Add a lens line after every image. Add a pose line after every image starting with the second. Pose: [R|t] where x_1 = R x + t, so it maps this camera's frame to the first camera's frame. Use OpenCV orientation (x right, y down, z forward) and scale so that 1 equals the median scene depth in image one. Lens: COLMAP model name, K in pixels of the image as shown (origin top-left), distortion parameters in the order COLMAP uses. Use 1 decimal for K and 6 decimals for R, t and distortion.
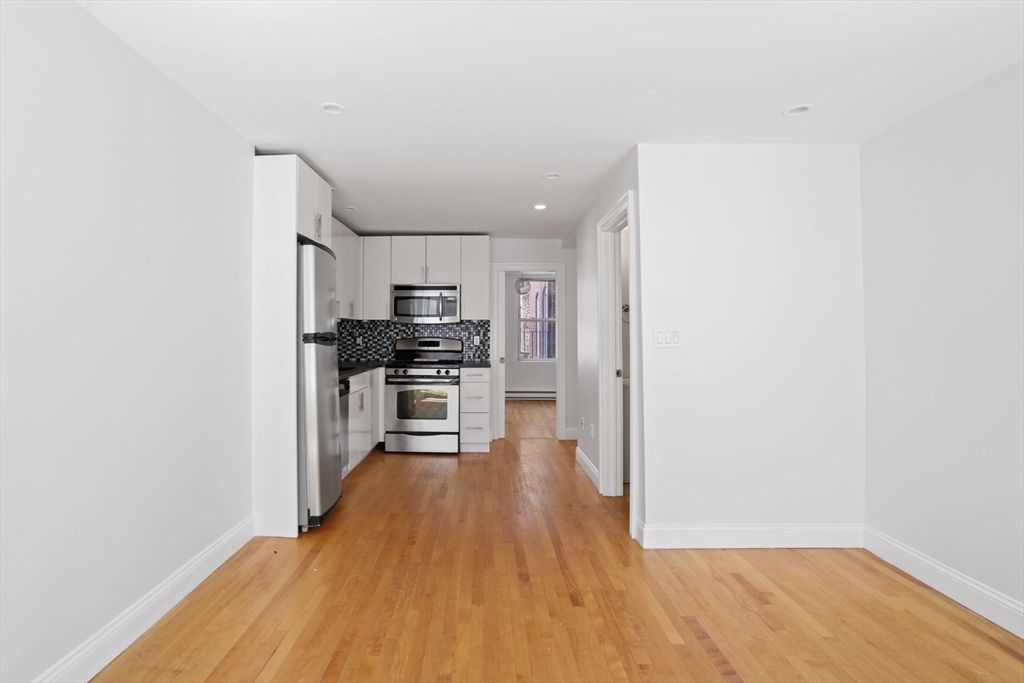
lens RADIAL K [[521.4, 0, 498.8], [0, 521.4, 316.6], [0, 0, 1]] dist [-0.040401, 0.014296]
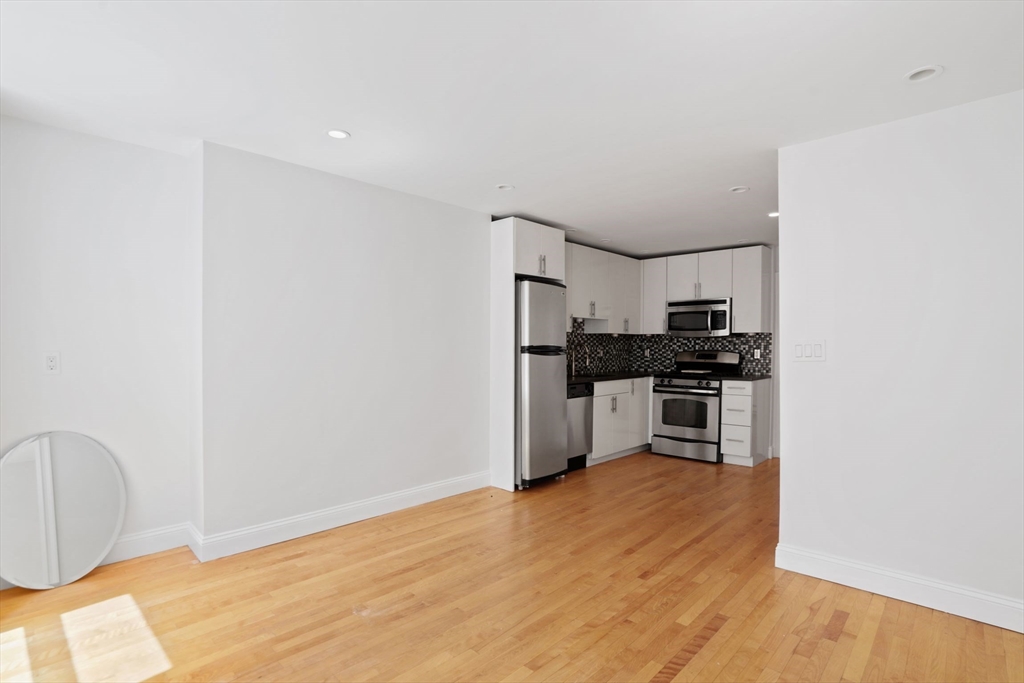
lens RADIAL K [[521.4, 0, 512.8], [0, 521.4, 339.7], [0, 0, 1]] dist [-0.040401, 0.014296]
pose [[0.745401, -0.005702, -0.666592, 0.304717], [0.018367, 0.999759, 0.011987, -0.000539], [0.666364, -0.021178, 0.745326, -0.024892]]
